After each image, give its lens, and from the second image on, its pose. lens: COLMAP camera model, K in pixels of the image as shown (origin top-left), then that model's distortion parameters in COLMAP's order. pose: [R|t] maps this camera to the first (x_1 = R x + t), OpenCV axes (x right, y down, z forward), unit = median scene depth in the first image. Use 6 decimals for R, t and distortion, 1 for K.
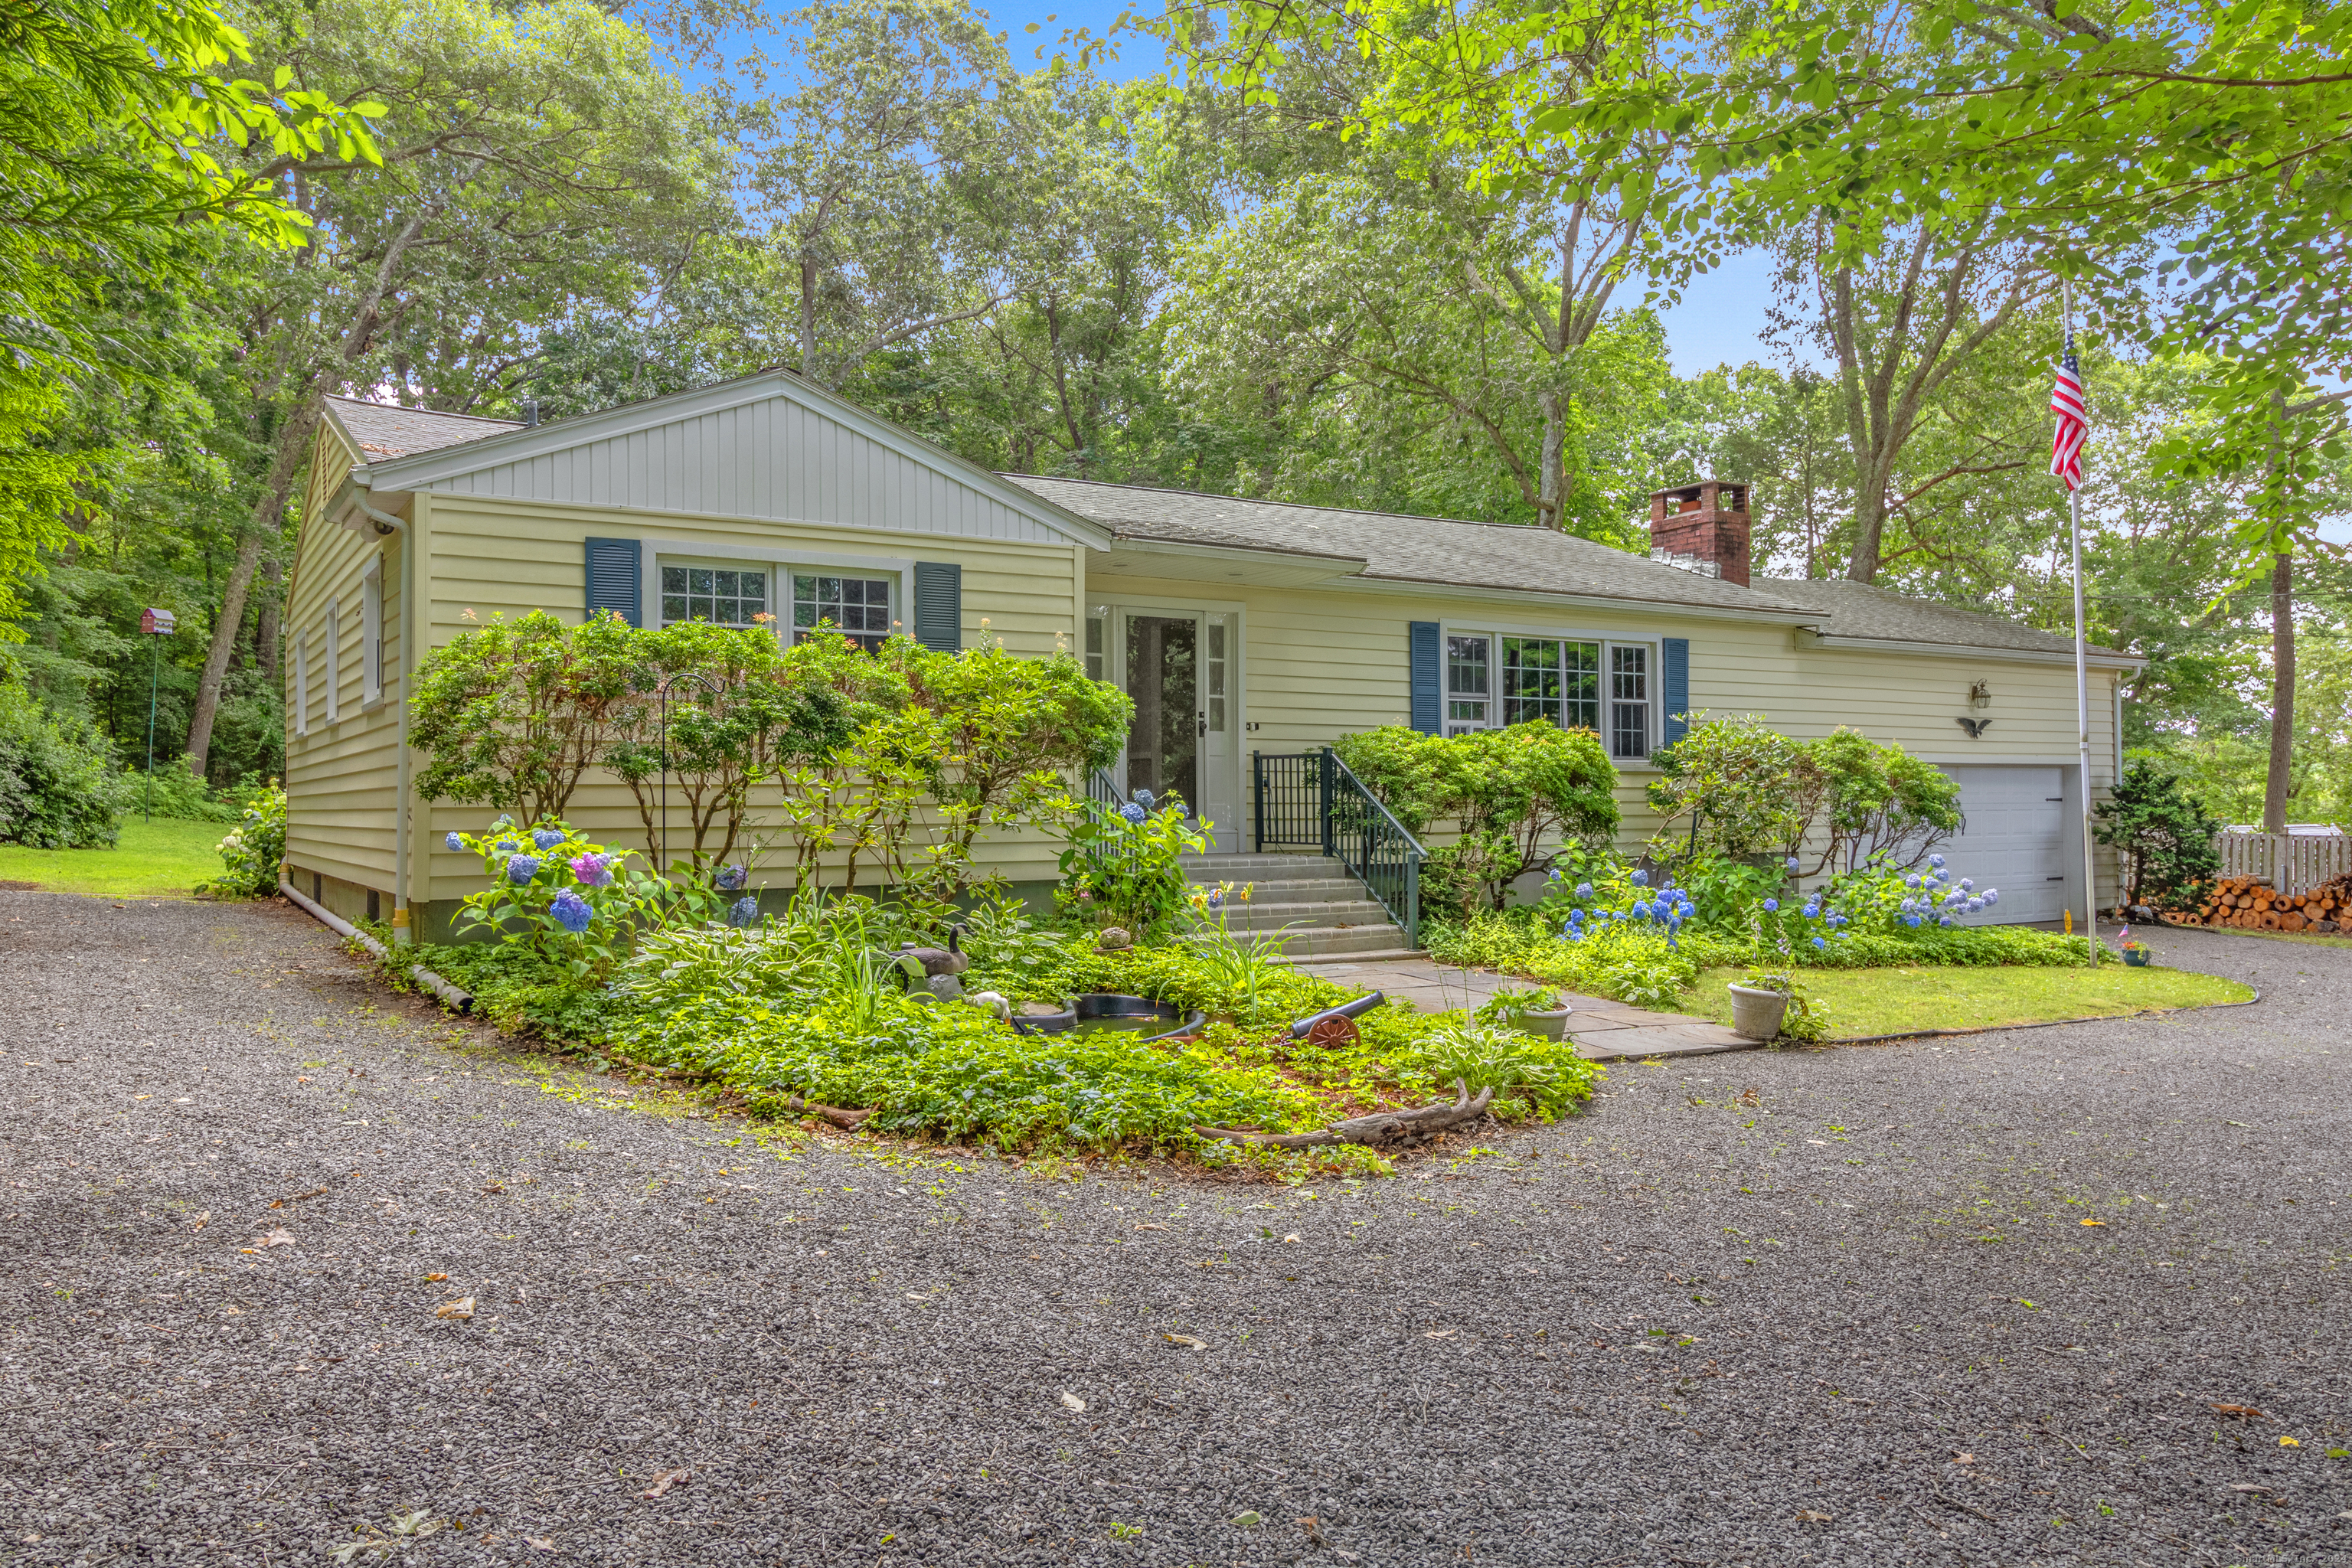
lens RADIAL K [[1773.5, 0, 1174.2], [0, 1773.5, 781.4], [0, 0, 1]] dist [-0.004536, 0.000582]
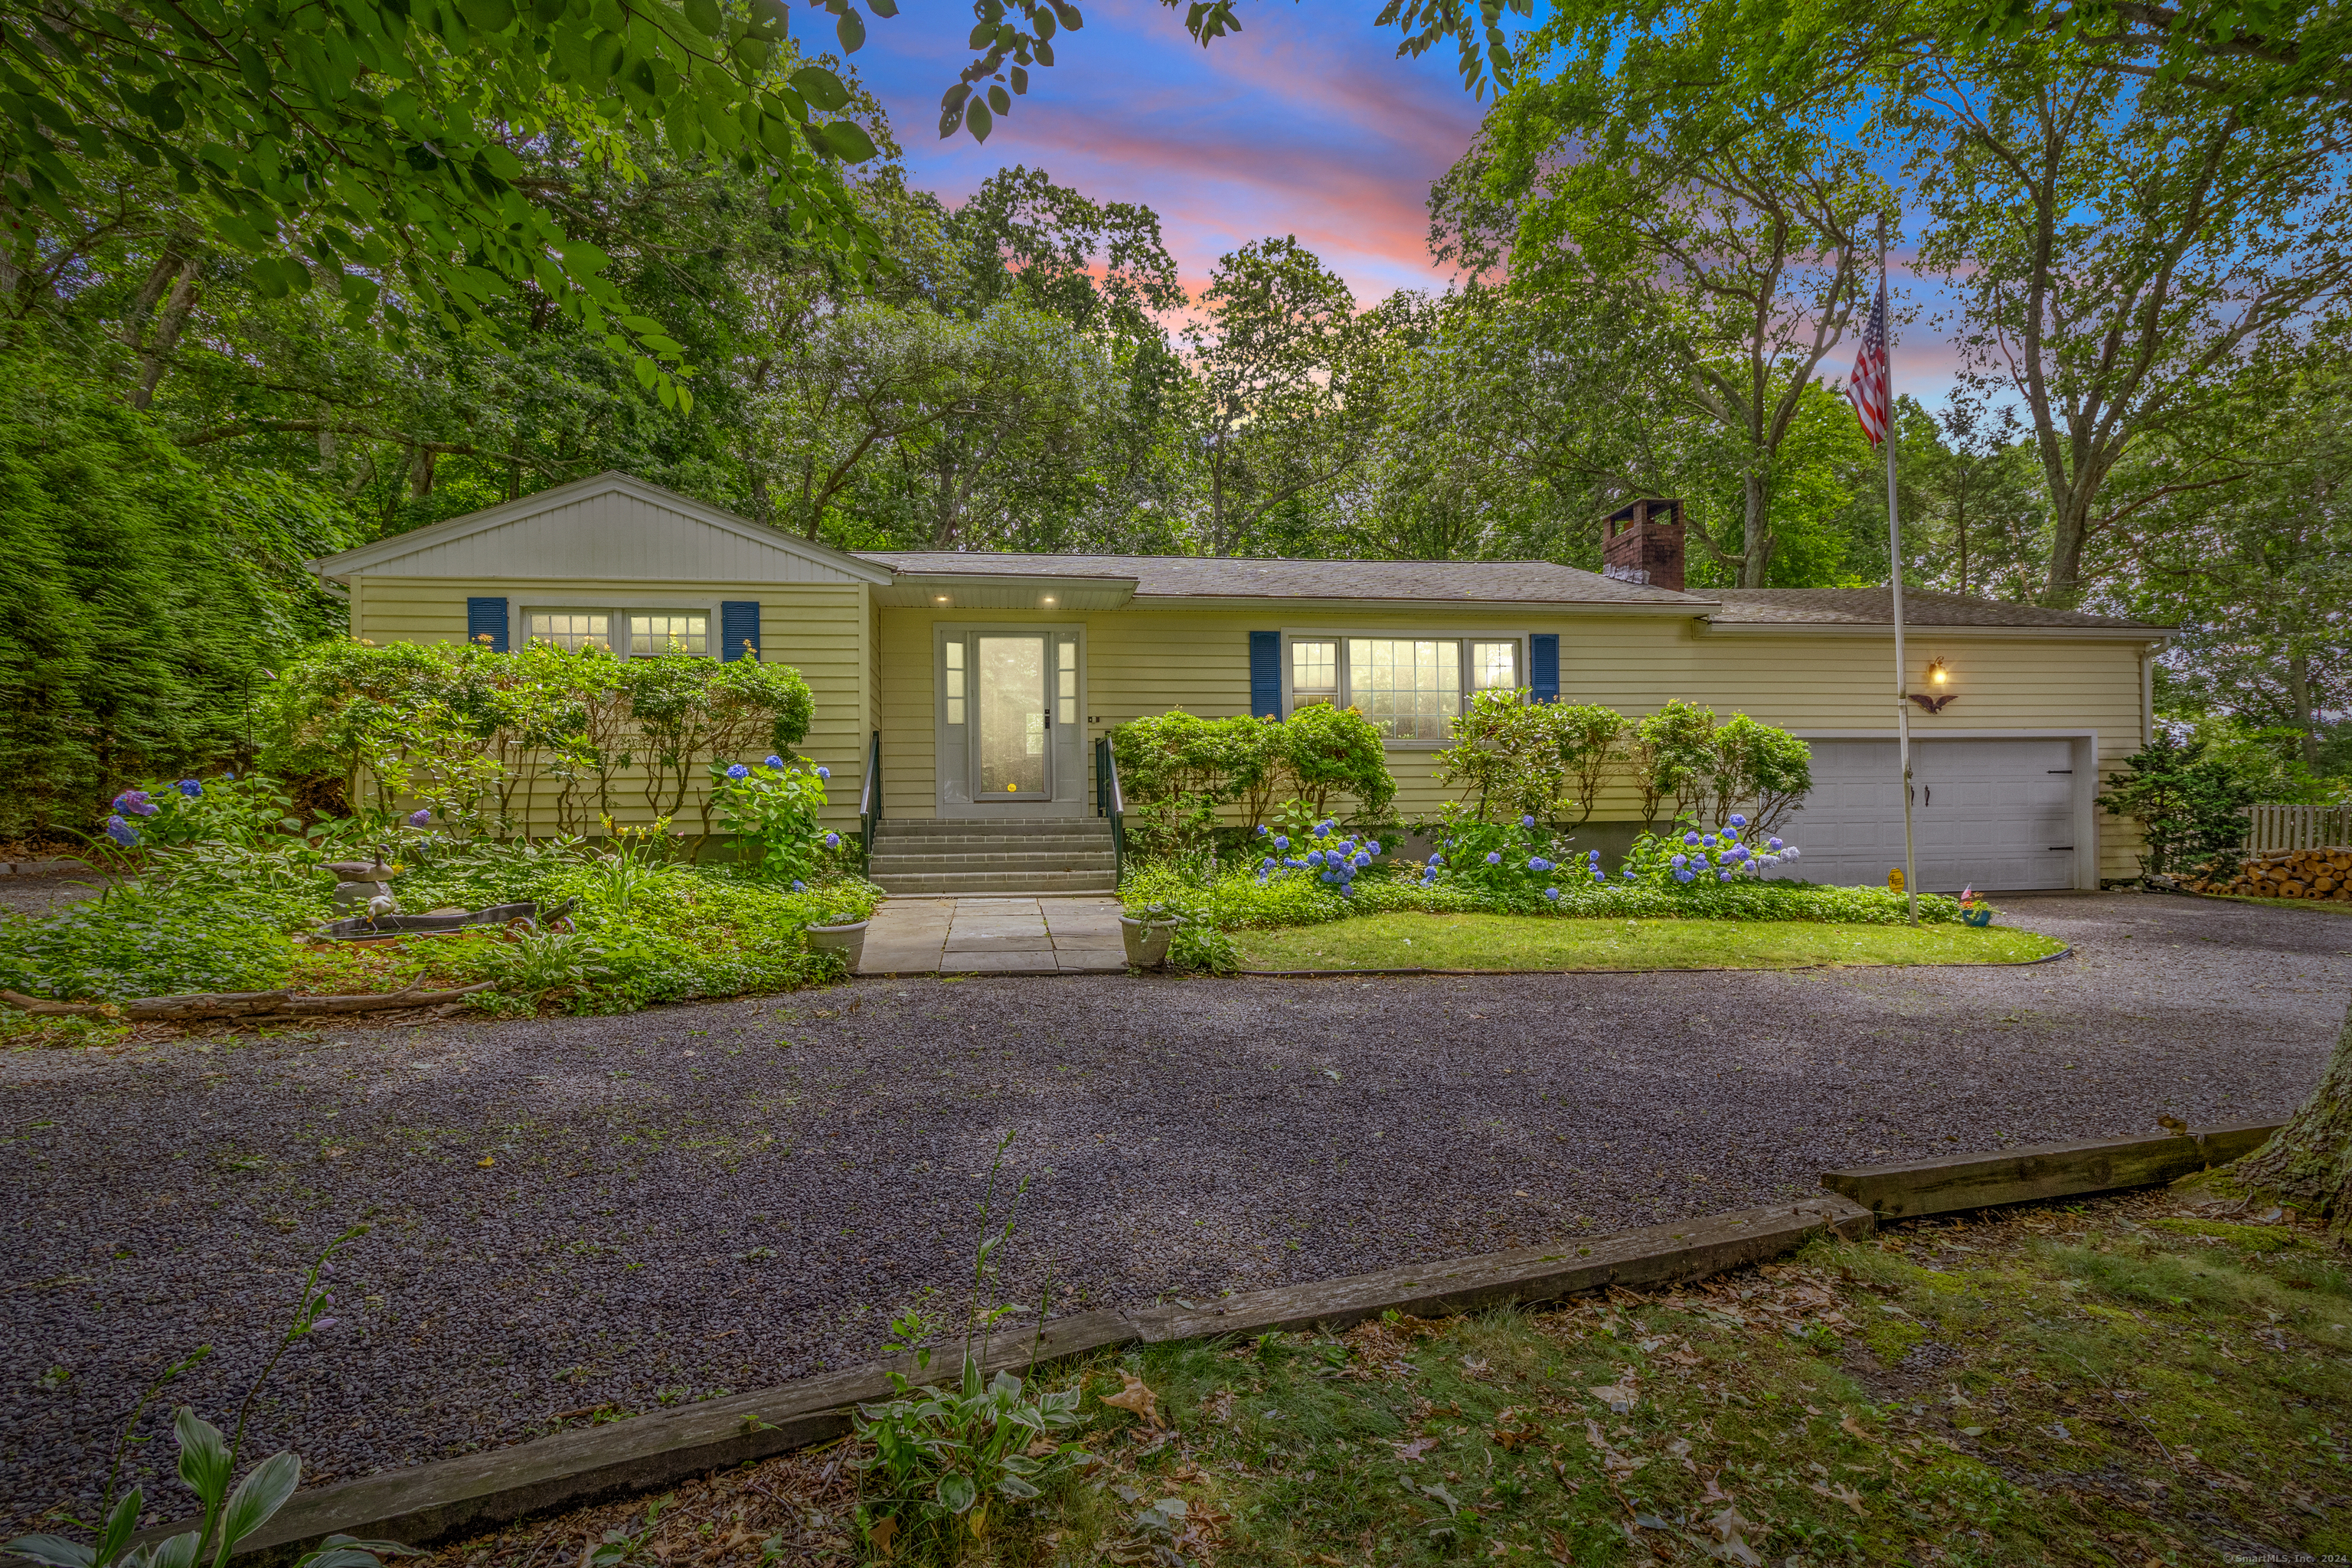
lens RADIAL K [[1139.2, 0, 1175.9], [0, 1139.2, 800.9], [0, 0, 1]] dist [0.001926, 0.001521]
pose [[0.909380, -0.018812, -0.415540, 0.397355], [0.015271, 0.999813, -0.011843, 0.035299], [0.415685, 0.004424, 0.909498, 0.243516]]
